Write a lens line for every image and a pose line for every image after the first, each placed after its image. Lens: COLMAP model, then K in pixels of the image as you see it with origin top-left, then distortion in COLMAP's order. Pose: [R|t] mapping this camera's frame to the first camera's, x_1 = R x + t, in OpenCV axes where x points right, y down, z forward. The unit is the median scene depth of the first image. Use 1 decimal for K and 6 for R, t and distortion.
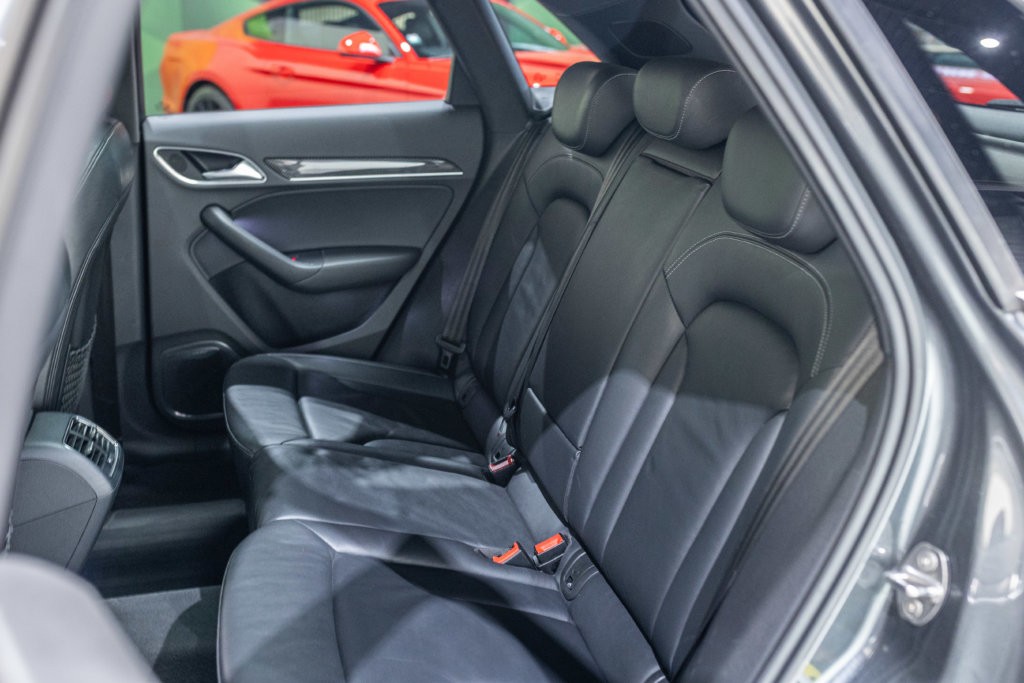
lens RADIAL K [[983.9, 0, 514.9], [0, 983.9, 339.6], [0, 0, 1]] dist [-0.000060, -0.000266]
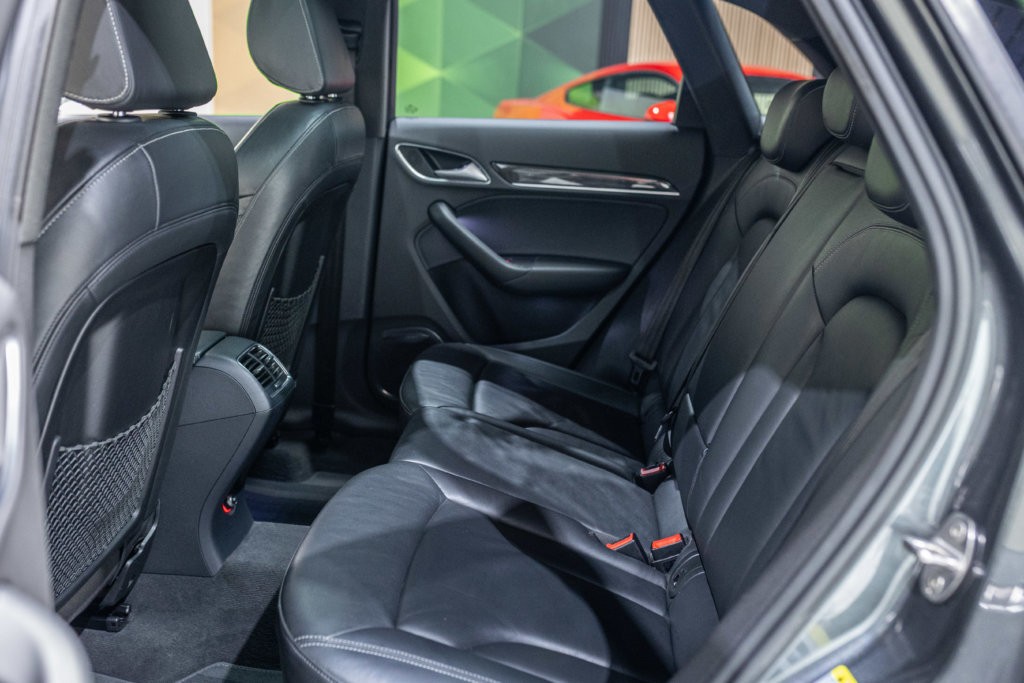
lens RADIAL K [[985.5, 0, 510.0], [0, 985.5, 339.9], [0, 0, 1]] dist [0.002168, -0.001660]
pose [[0.943416, 0.124994, -0.307152, 0.121250], [-0.150385, 0.986785, -0.060338, 0.070121], [0.295551, 0.103115, 0.949746, 0.011425]]
